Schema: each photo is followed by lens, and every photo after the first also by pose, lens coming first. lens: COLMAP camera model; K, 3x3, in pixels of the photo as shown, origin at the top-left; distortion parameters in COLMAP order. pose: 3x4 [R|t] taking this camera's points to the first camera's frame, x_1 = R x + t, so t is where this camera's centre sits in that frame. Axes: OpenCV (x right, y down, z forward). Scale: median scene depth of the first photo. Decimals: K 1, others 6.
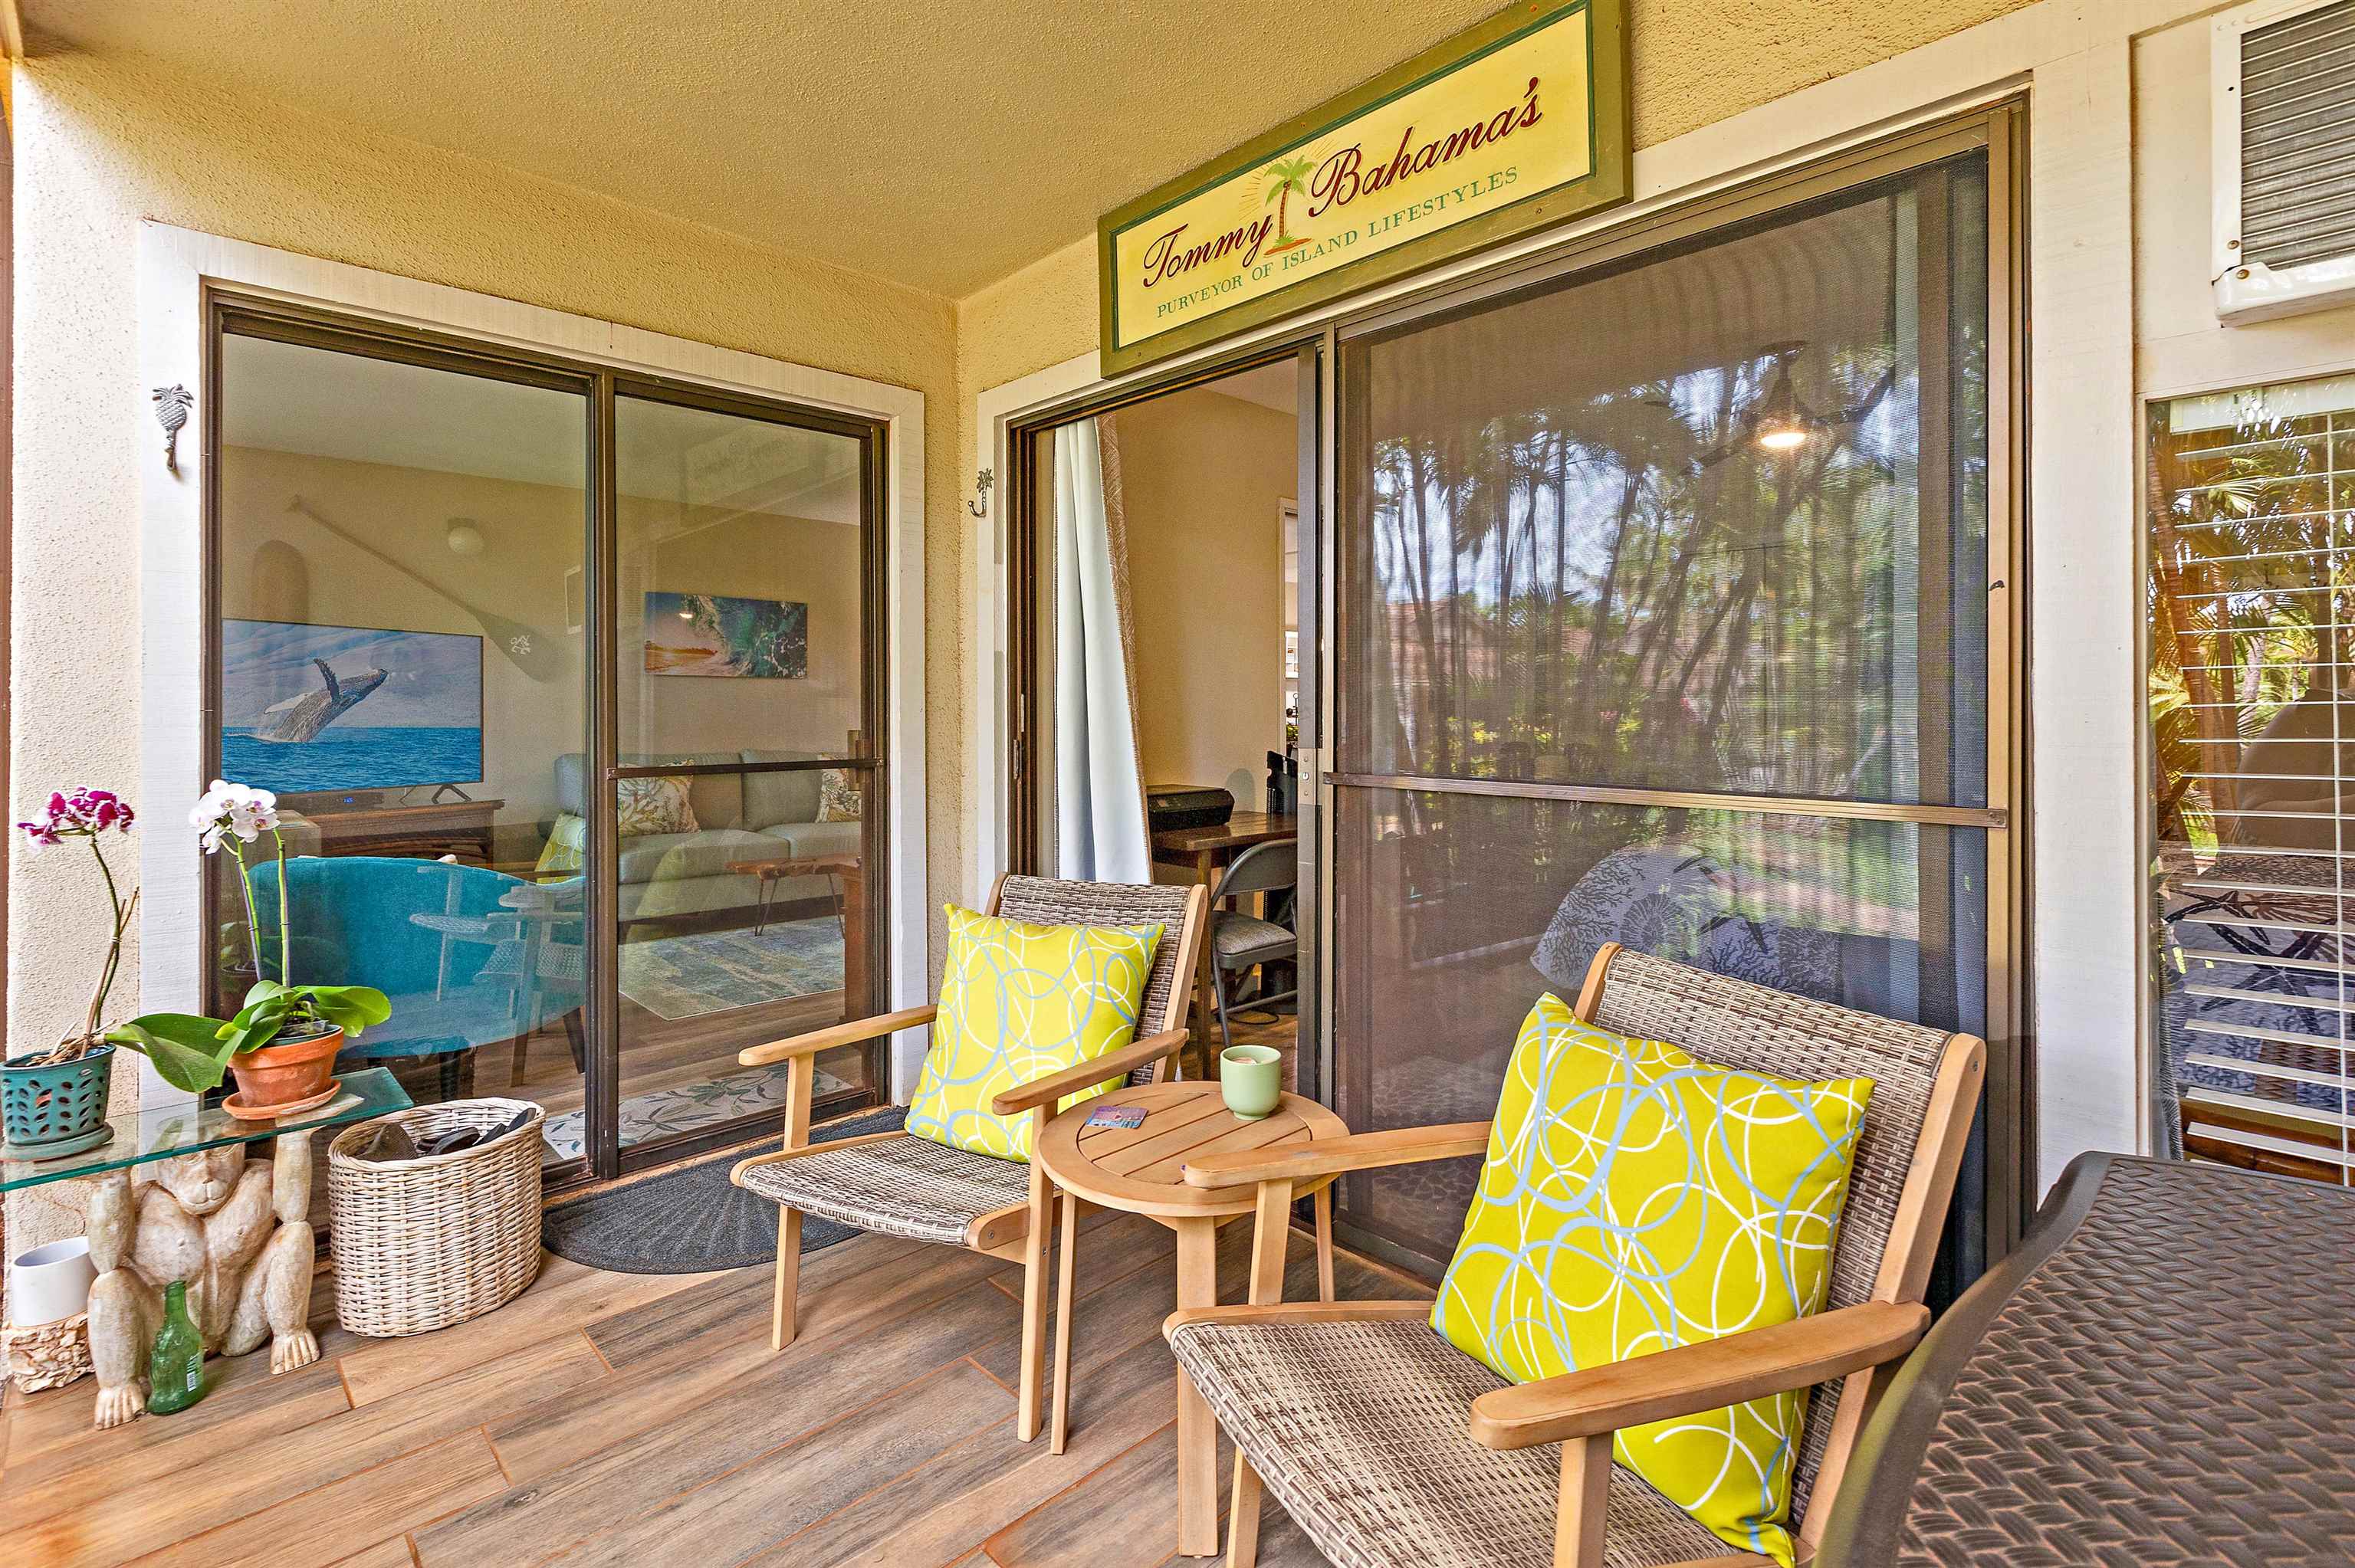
lens RADIAL K [[1092.2, 0, 1192.8], [0, 1092.2, 711.2], [0, 0, 1]] dist [0.004268, -0.001499]
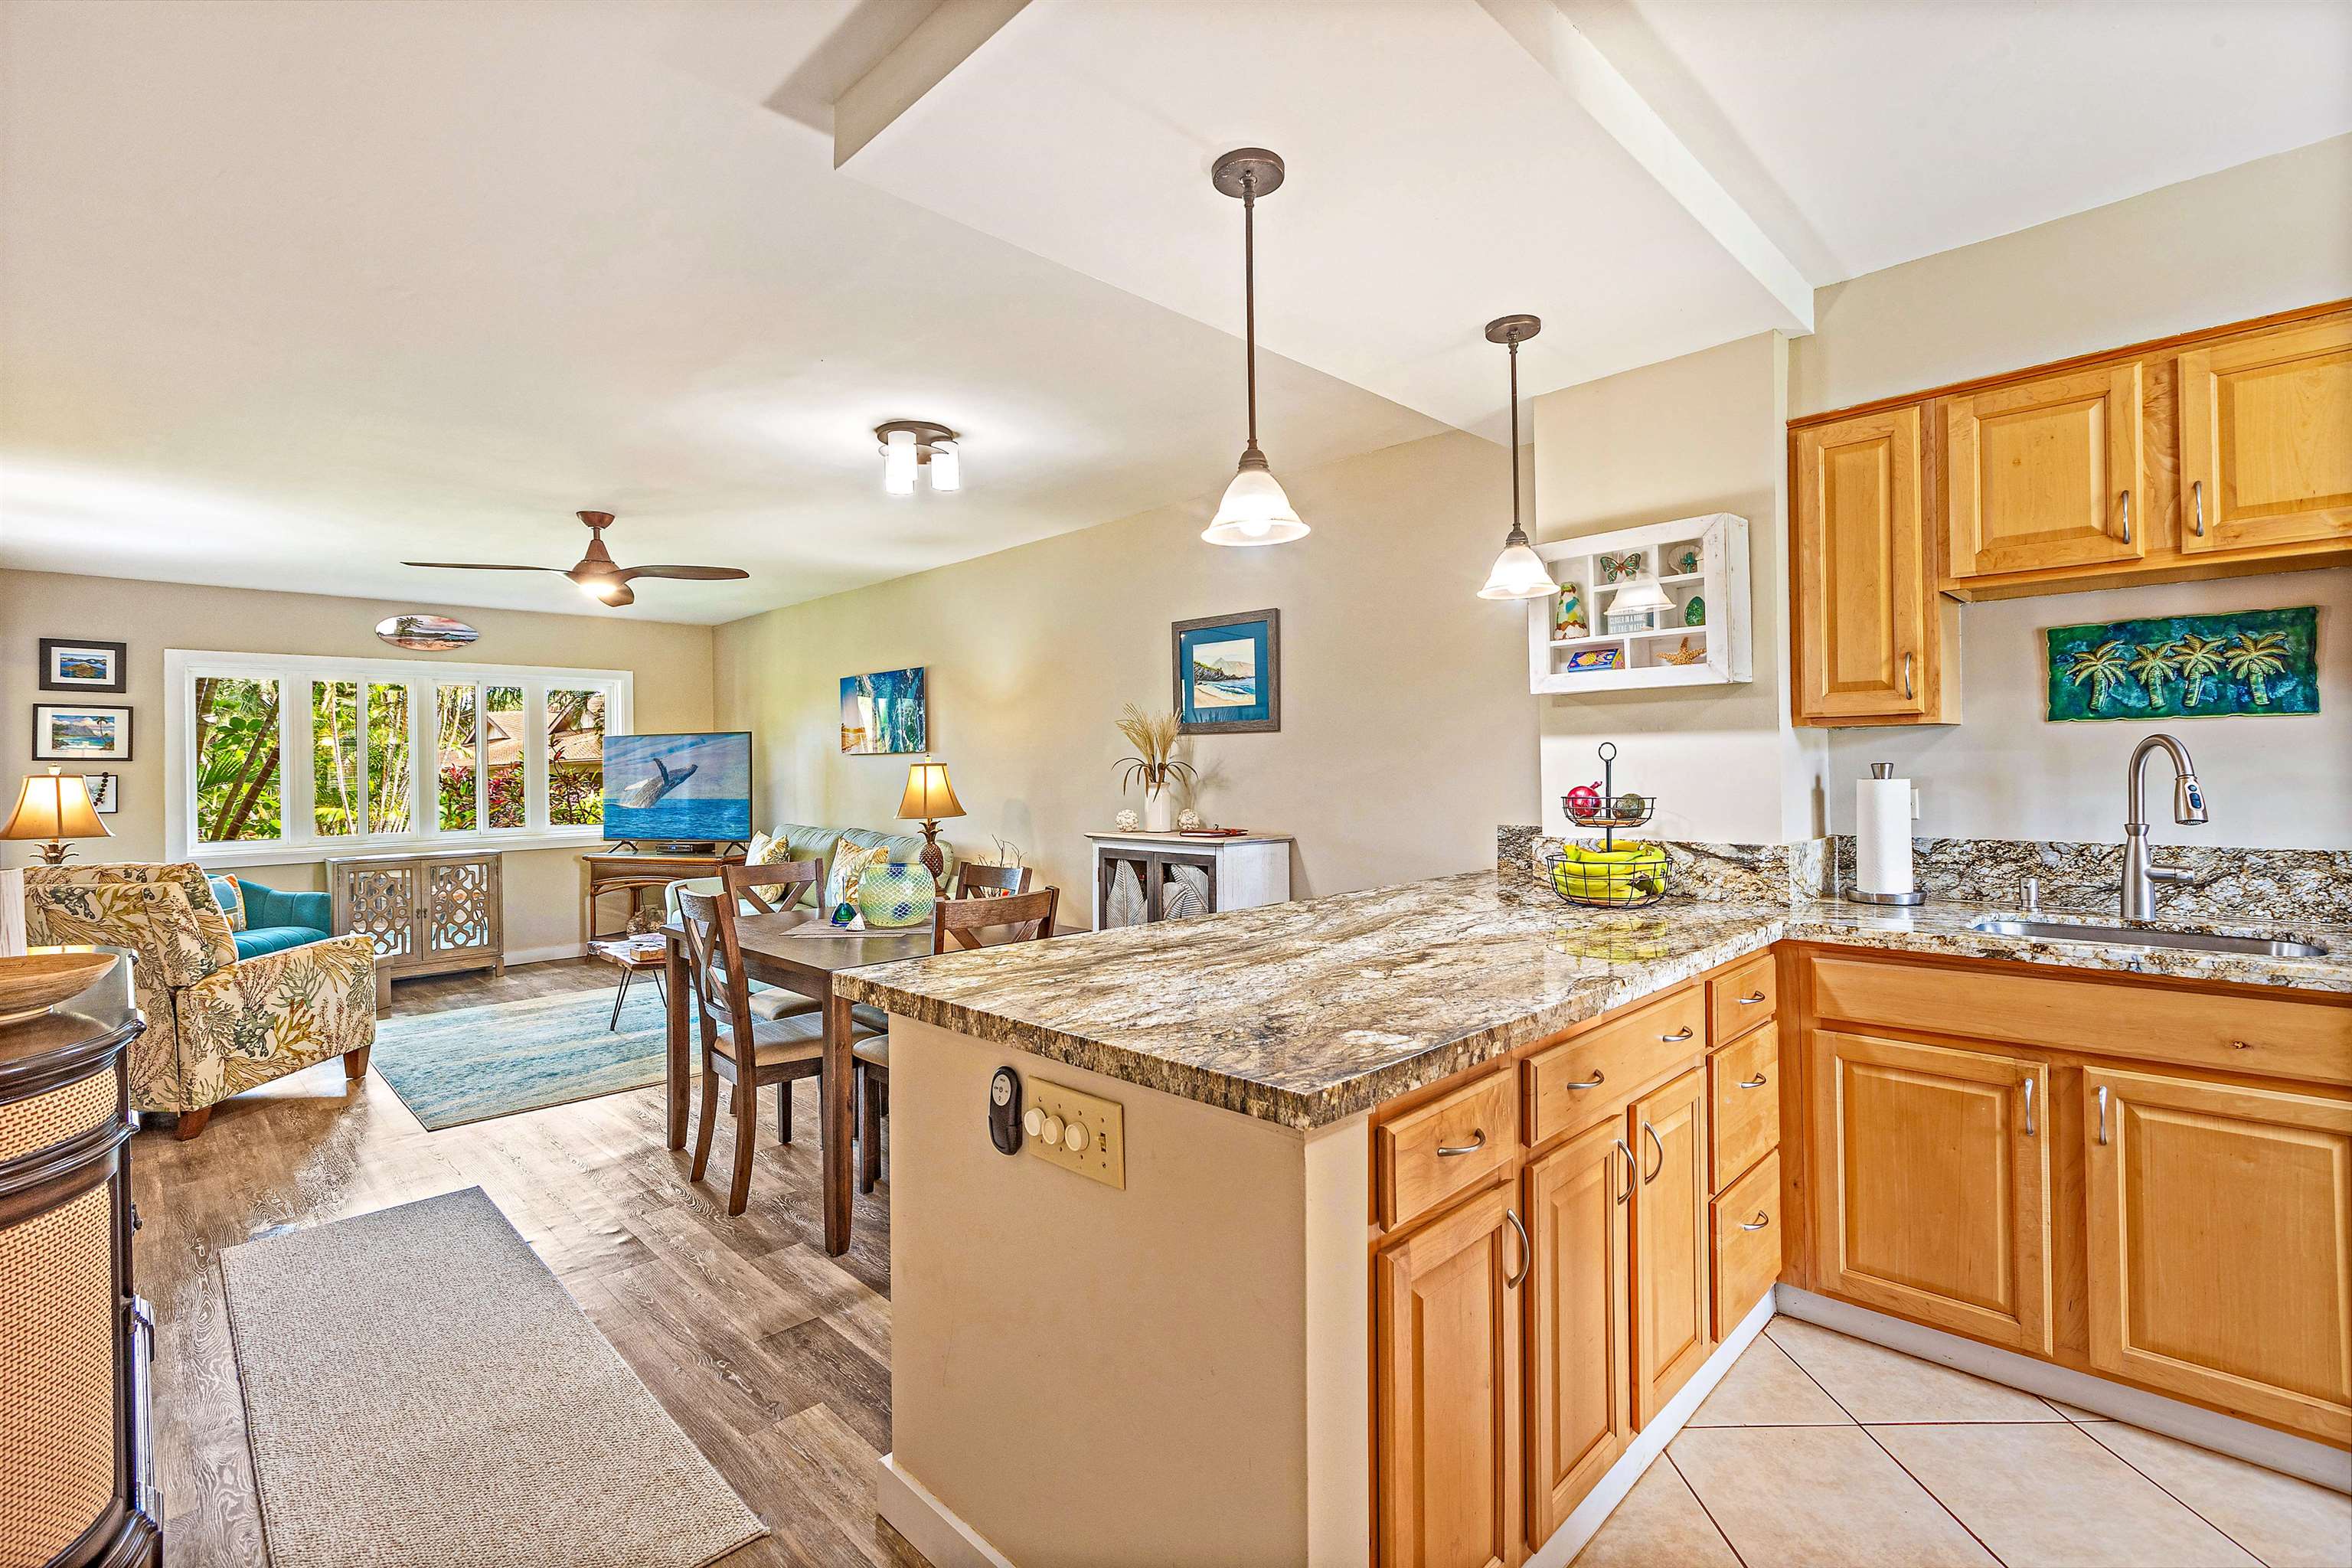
lens RADIAL K [[1091.0, 0, 1178.1], [0, 1091.0, 762.4], [0, 0, 1]] dist [0.004268, -0.001499]
pose [[-0.024095, -0.008690, -0.999672, 0.621790], [0.009580, 0.999914, -0.008923, -0.013849], [0.999664, -0.009791, -0.024009, 1.471426]]
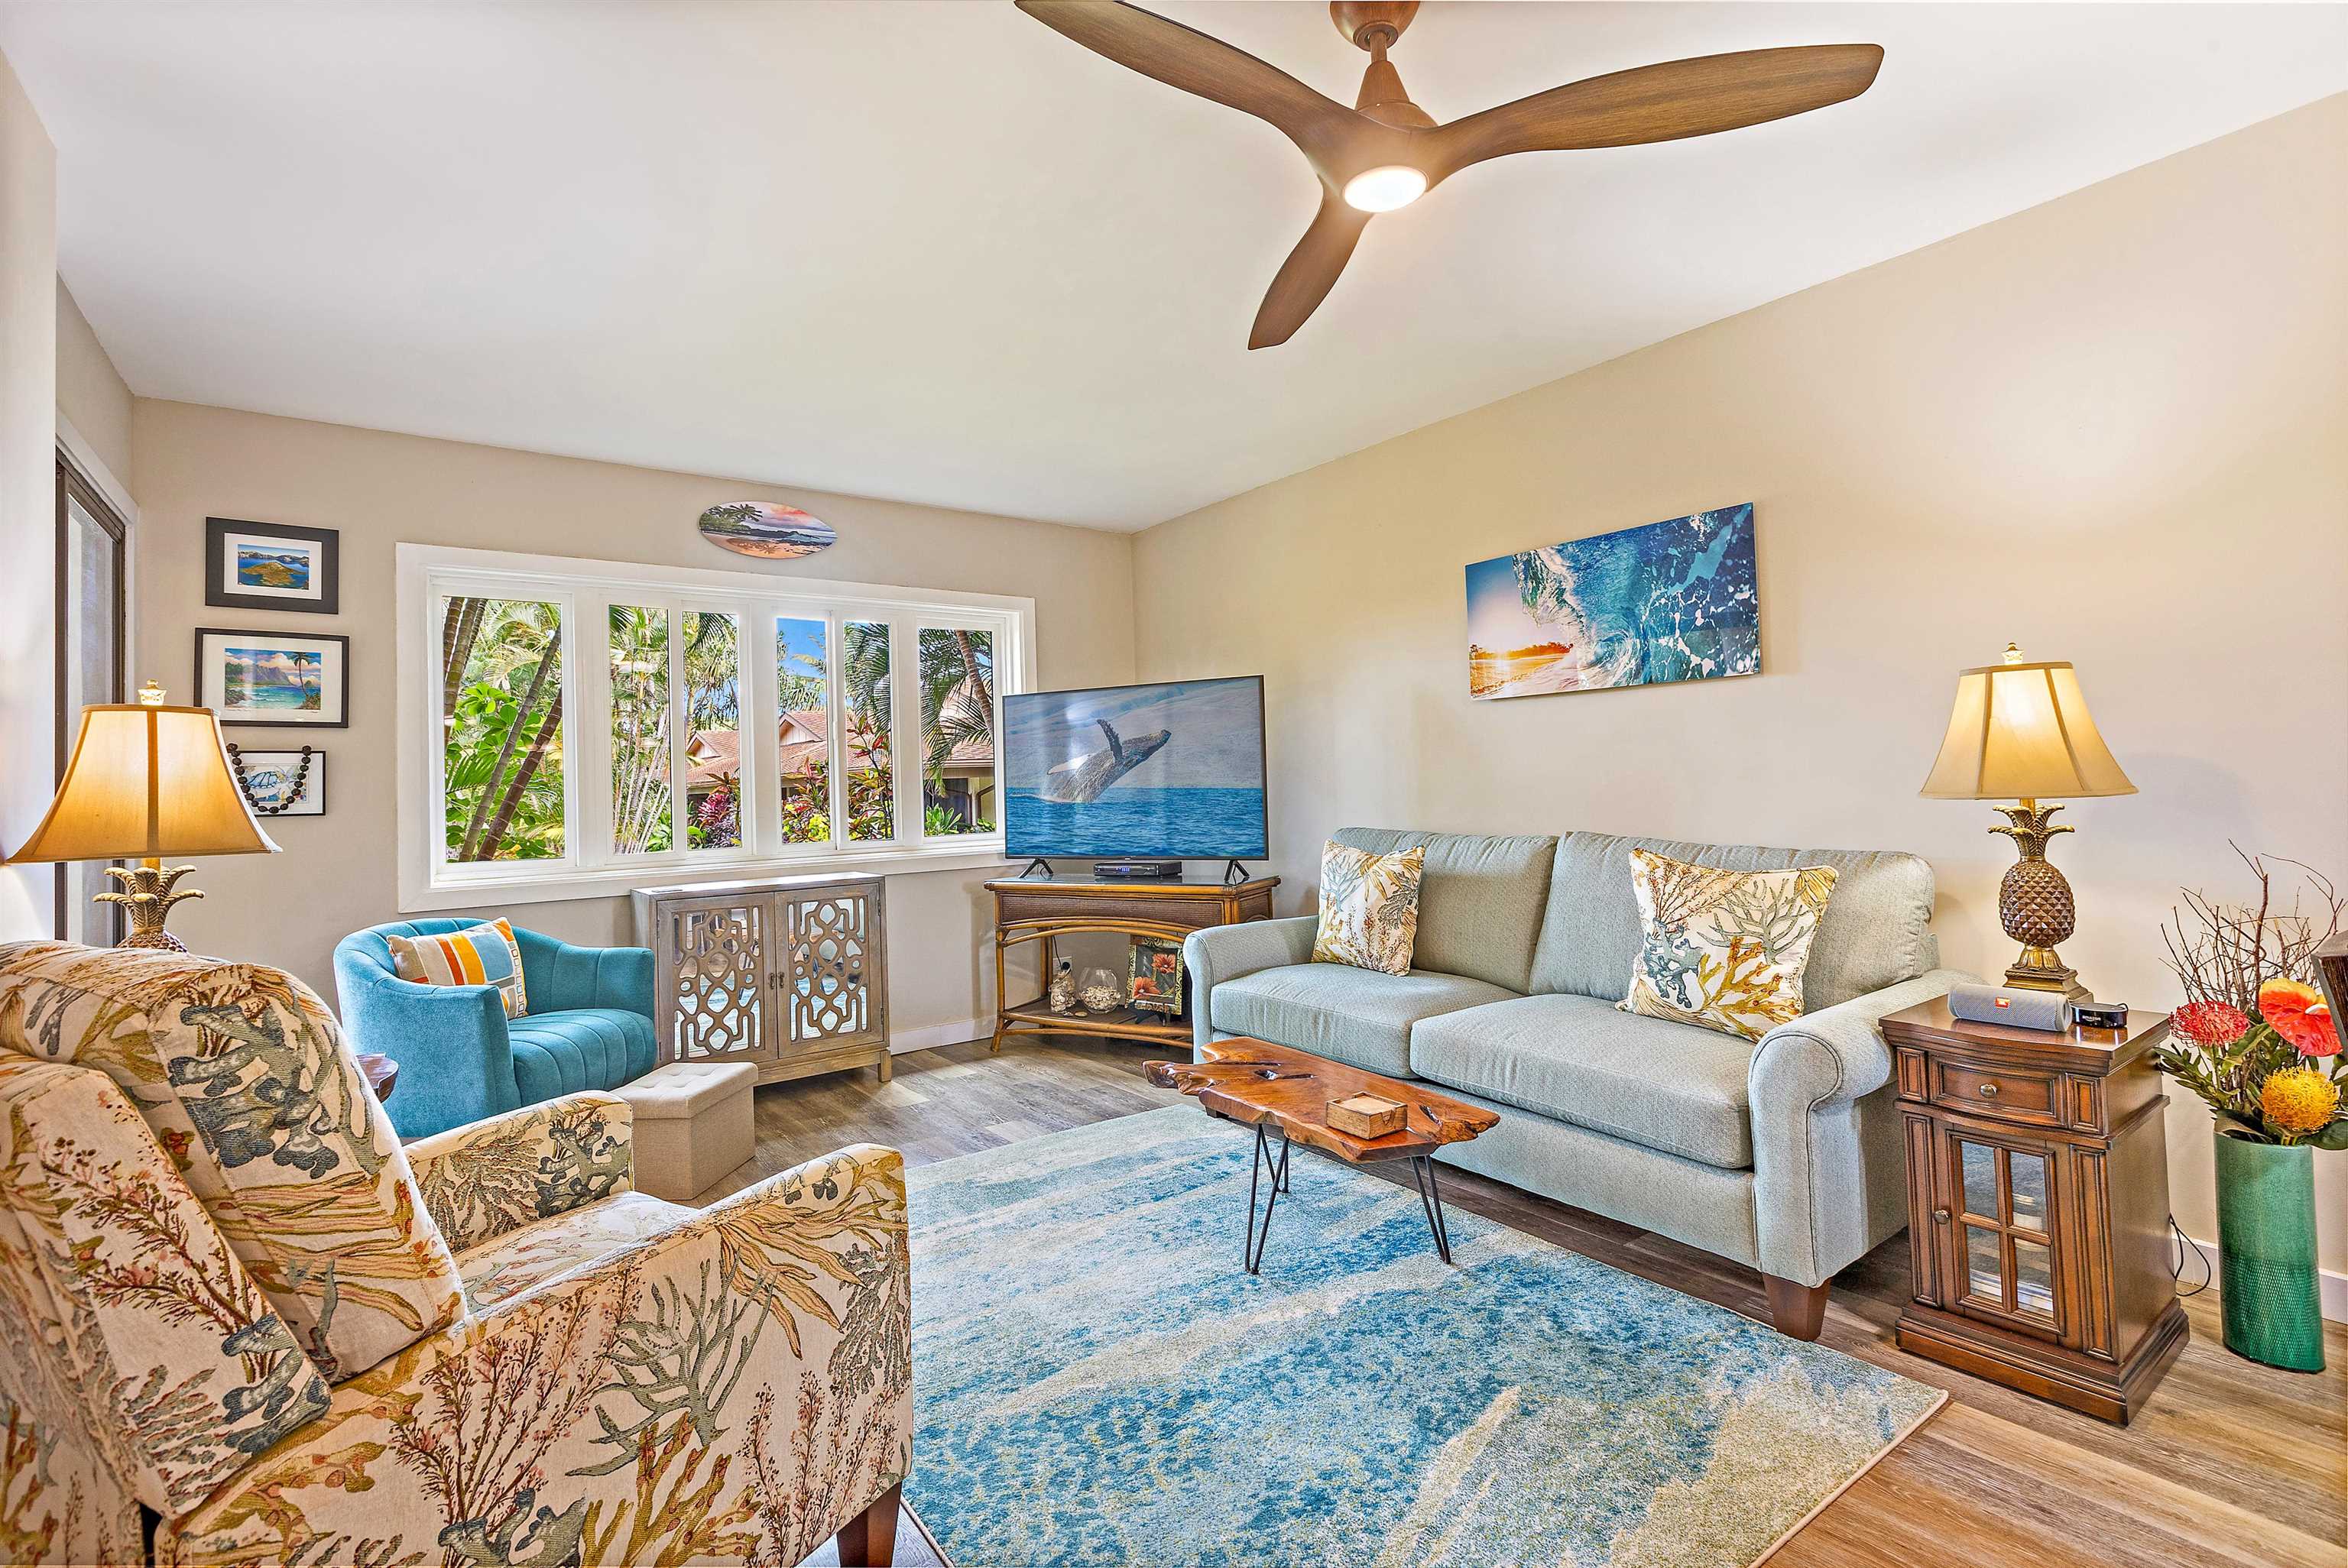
lens RADIAL K [[1089.0, 0, 1157.4], [0, 1089.0, 754.3], [0, 0, 1]] dist [0.004268, -0.001499]
pose [[-0.172233, -0.029032, -0.984628, 0.133607], [0.024020, 0.999145, -0.033662, 0.012860], [0.984763, -0.029449, -0.171388, 1.007770]]
